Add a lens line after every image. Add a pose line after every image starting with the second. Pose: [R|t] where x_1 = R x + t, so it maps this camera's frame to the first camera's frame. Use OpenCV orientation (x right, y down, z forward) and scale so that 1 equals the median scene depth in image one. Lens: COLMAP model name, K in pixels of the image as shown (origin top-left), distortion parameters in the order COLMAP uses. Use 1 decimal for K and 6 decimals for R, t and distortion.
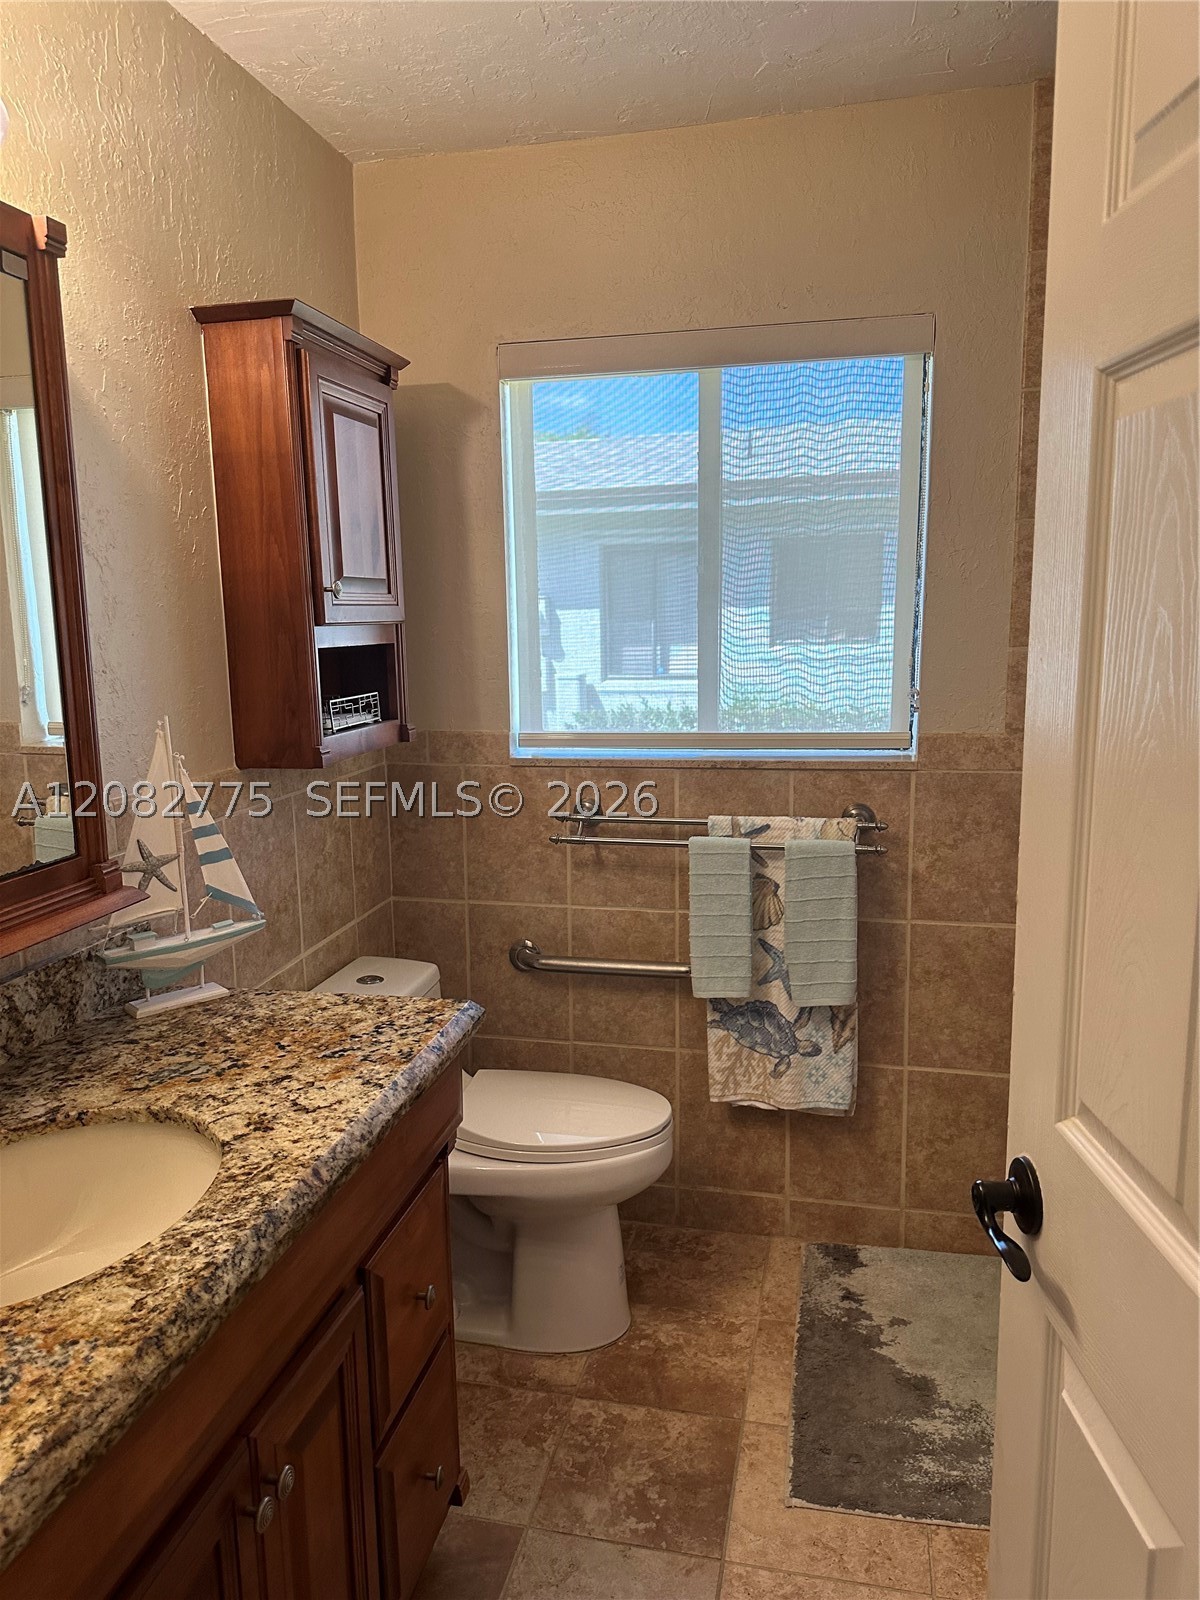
lens RADIAL K [[1121.3, 0, 597.3], [0, 1121.3, 798.9], [0, 0, 1]] dist [0.072178, -0.099972]
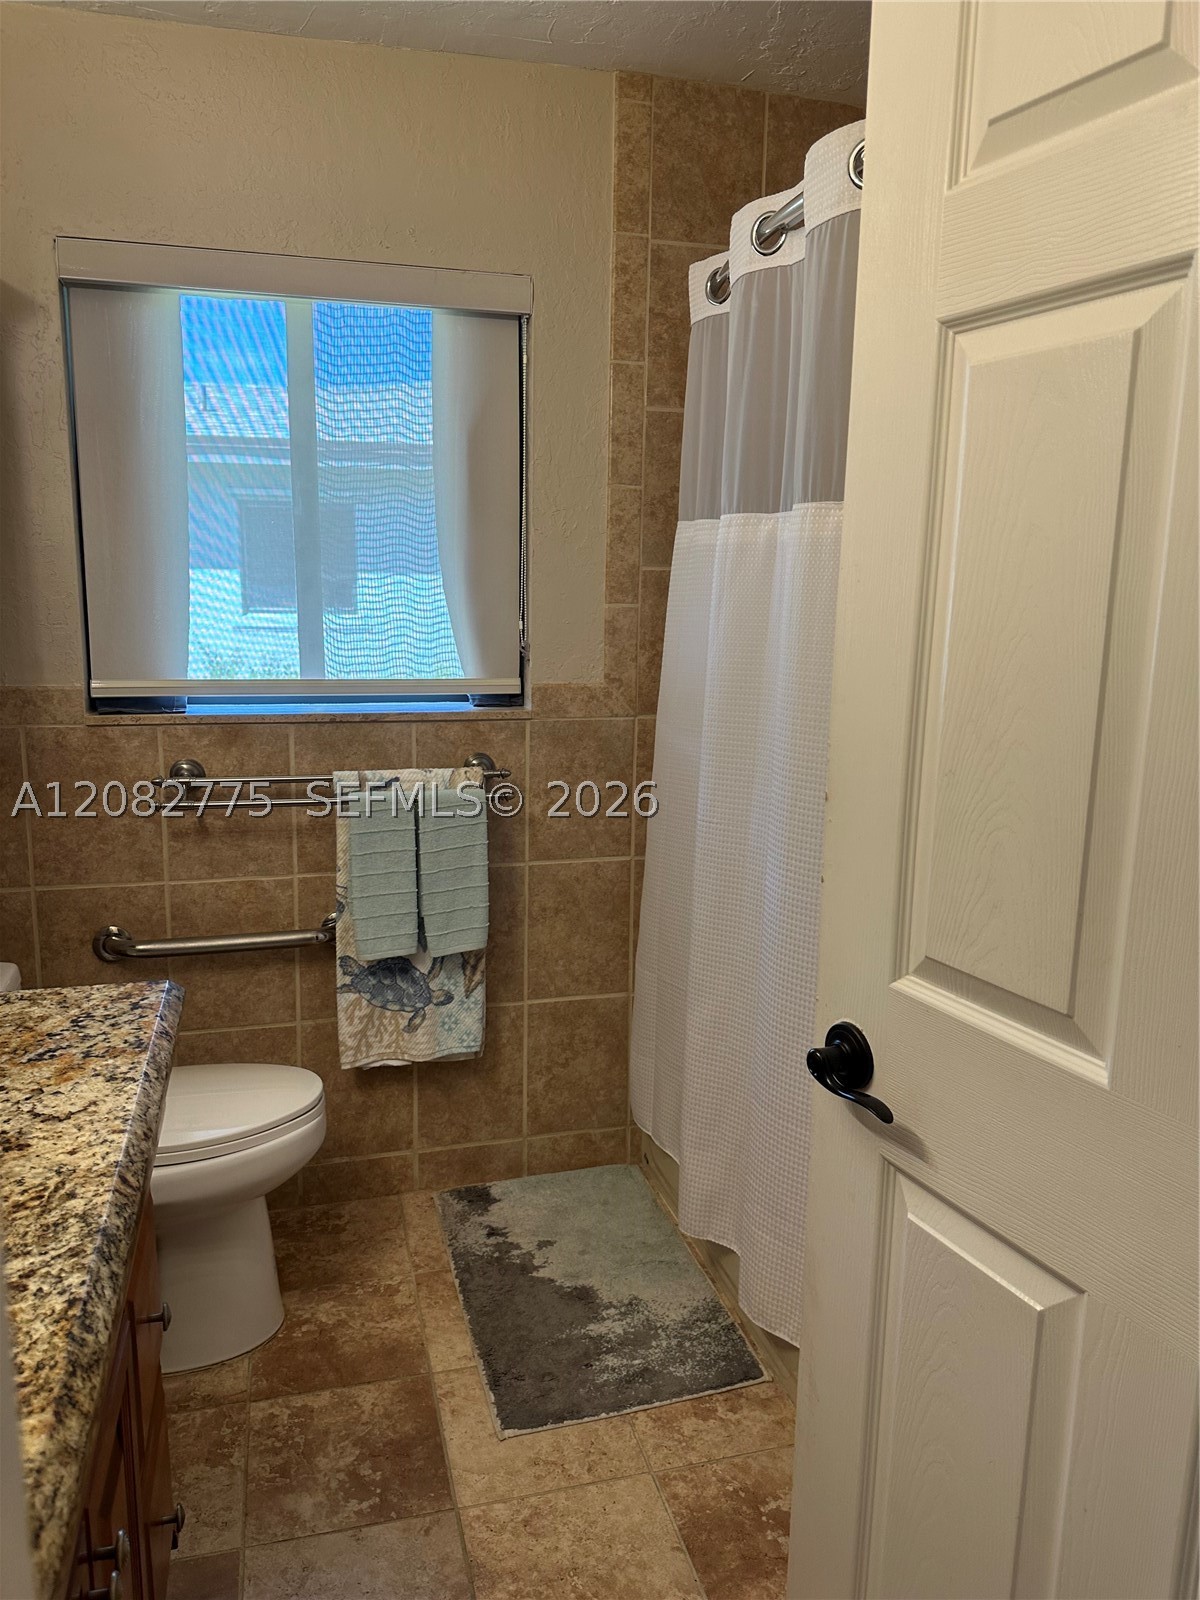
lens RADIAL K [[1121.3, 0, 589.7], [0, 1121.3, 793.7], [0, 0, 1]] dist [0.072178, -0.099972]
pose [[0.886102, -0.054279, 0.460300, -0.167983], [0.047316, 0.998524, 0.026662, 0.020932], [-0.461068, -0.001846, 0.887363, 0.053779]]
